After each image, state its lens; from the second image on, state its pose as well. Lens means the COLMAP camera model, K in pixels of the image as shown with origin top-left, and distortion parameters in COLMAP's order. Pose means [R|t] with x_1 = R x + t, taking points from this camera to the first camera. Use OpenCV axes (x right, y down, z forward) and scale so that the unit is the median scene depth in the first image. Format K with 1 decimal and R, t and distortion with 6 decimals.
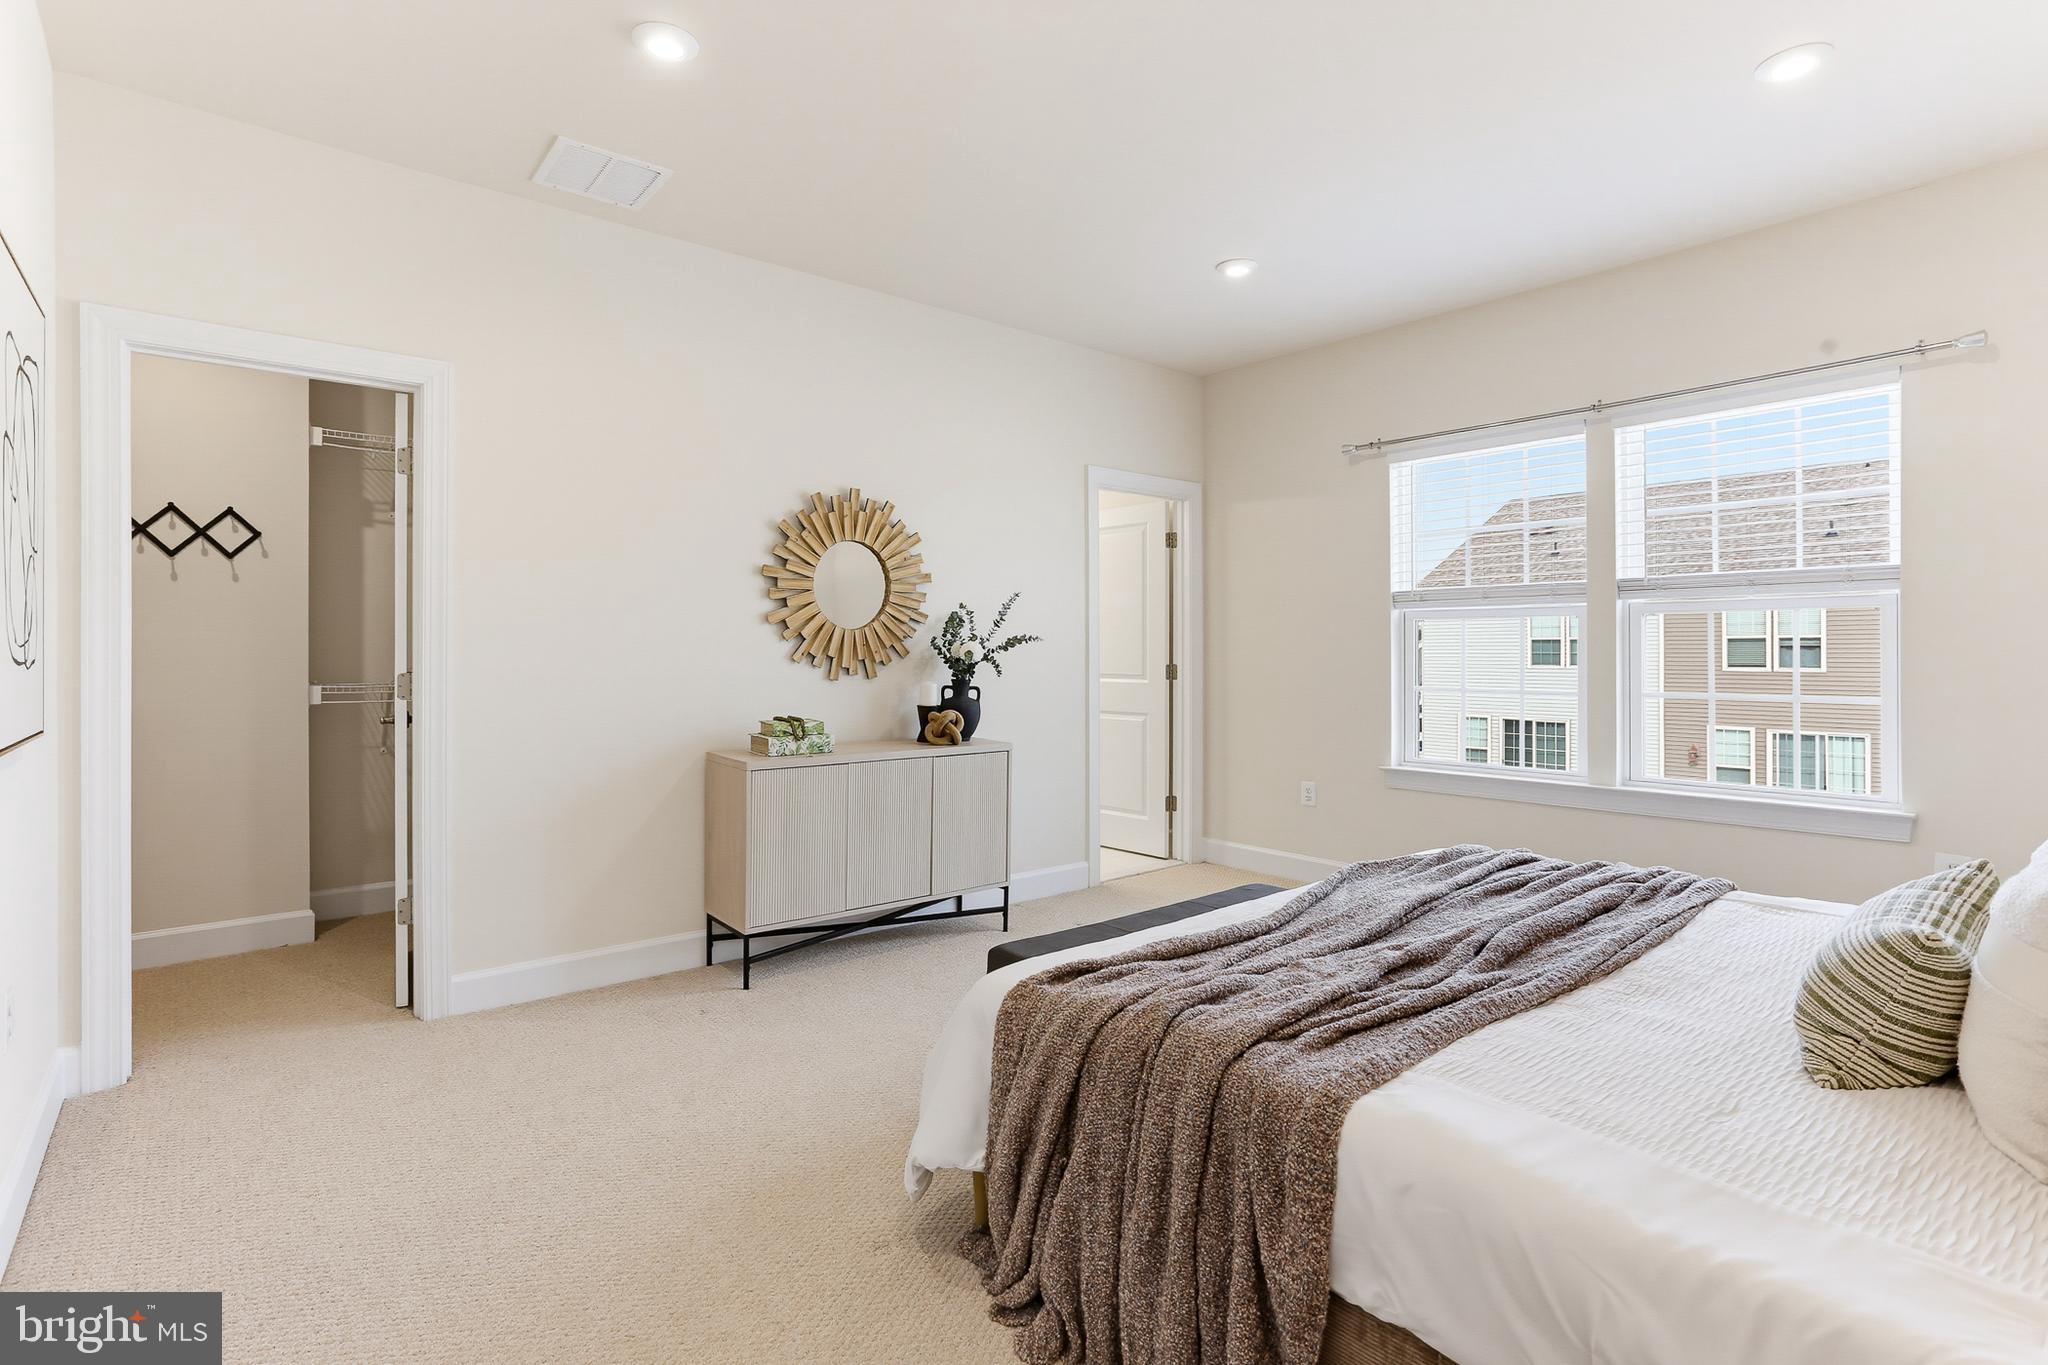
lens RADIAL K [[1004.0, 0, 1035.5], [0, 1004.0, 648.9], [0, 0, 1]] dist [-0.034747, 0.021698]
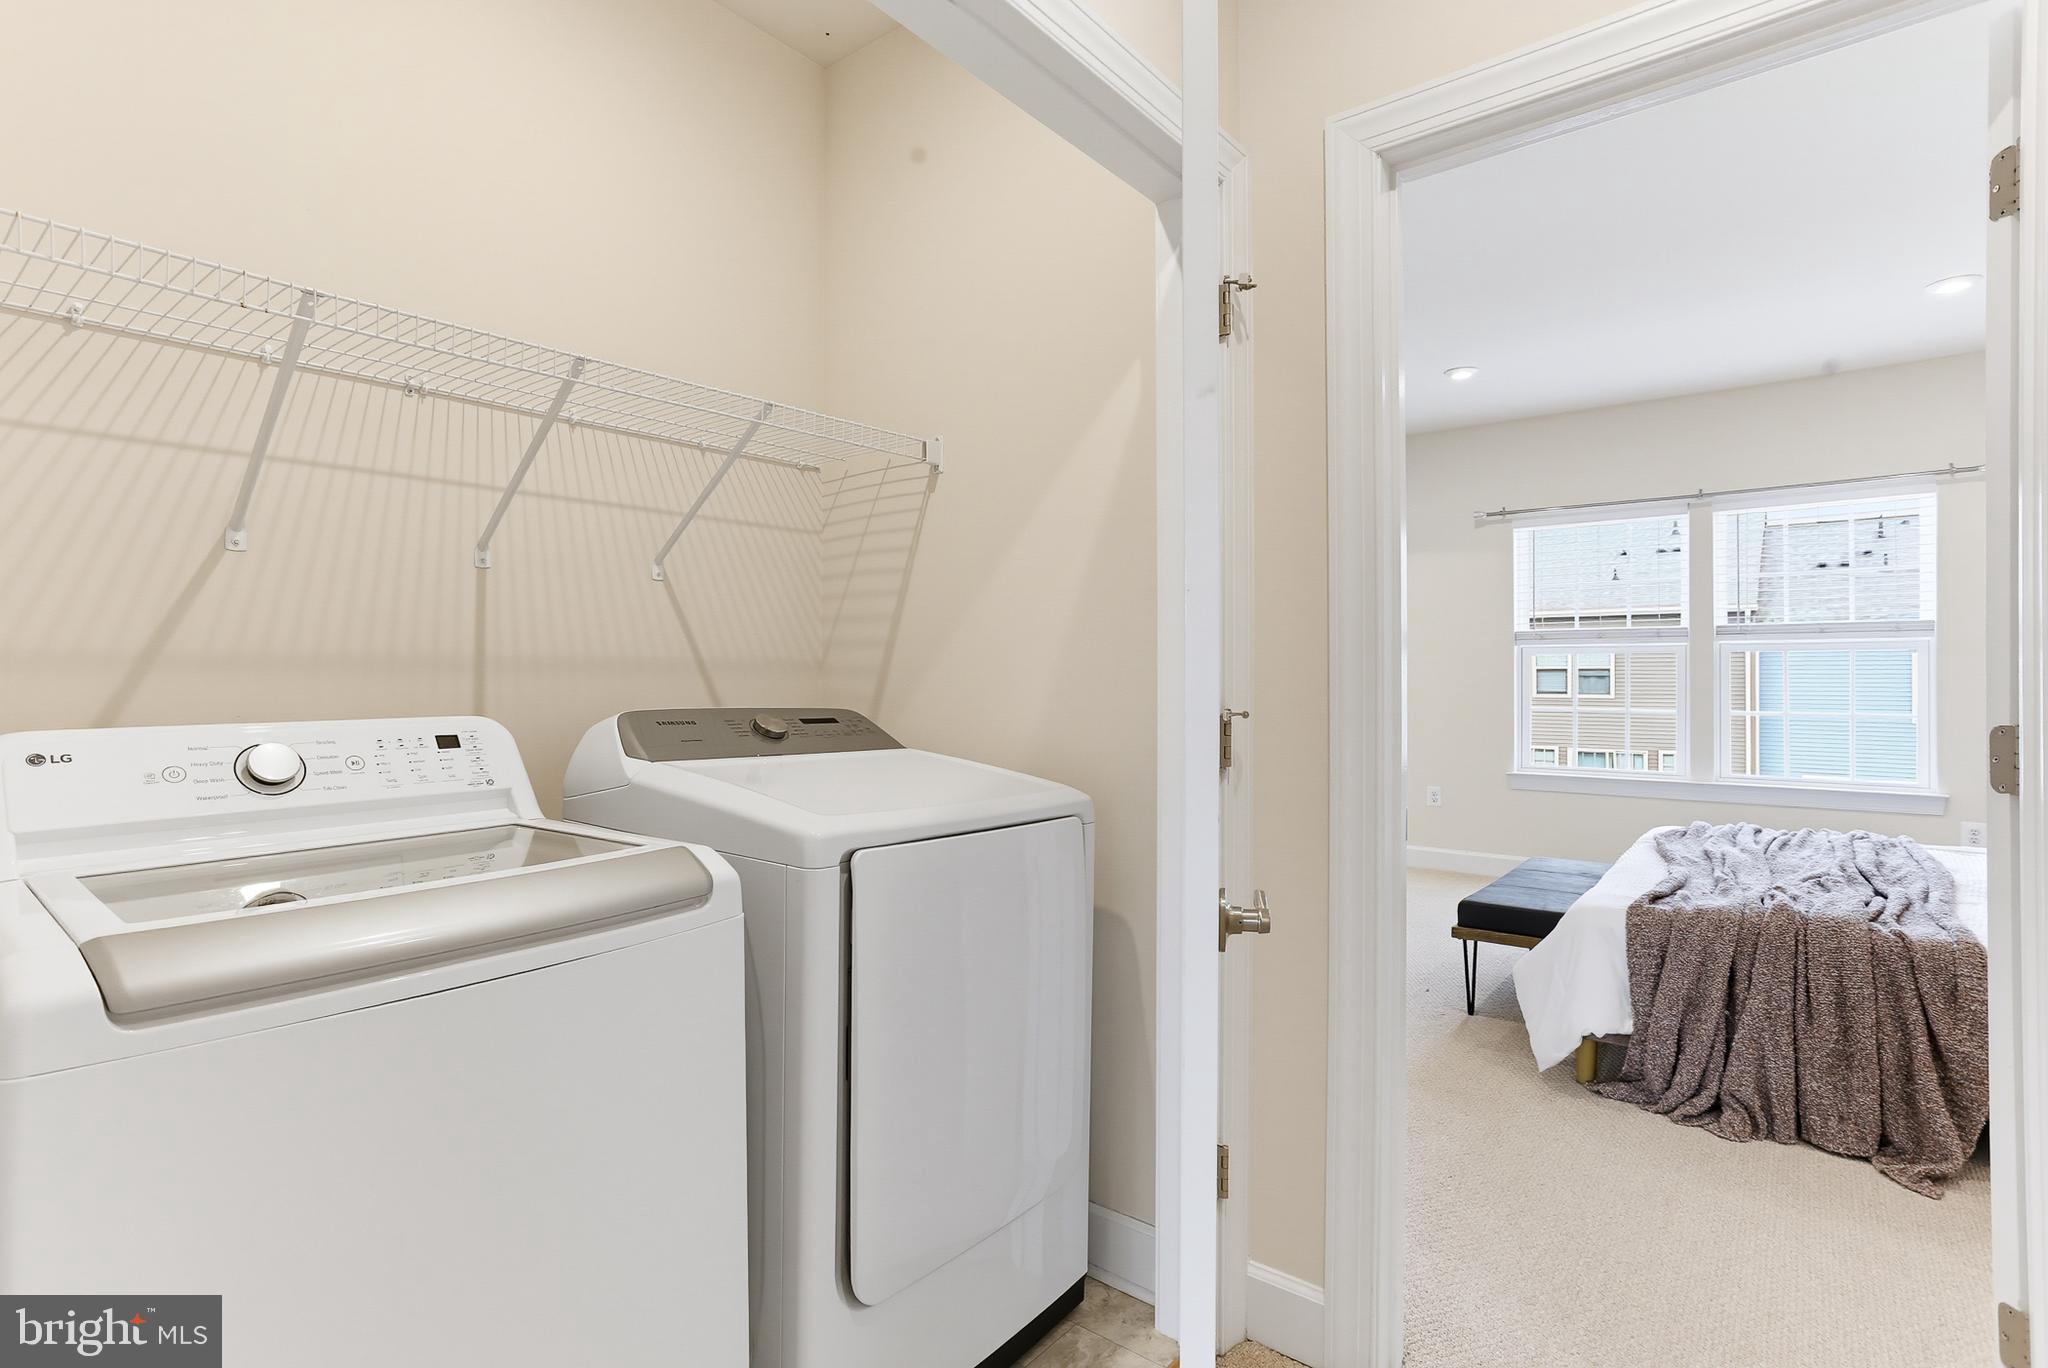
lens RADIAL K [[1004.0, 0, 1030.8], [0, 1004.0, 670.3], [0, 0, 1]] dist [-0.034747, 0.021698]
pose [[0.981462, 0.006787, 0.191537, -0.540201], [-0.005950, 0.999970, -0.004947, 0.001343], [-0.191565, 0.003716, 0.981473, -0.118040]]
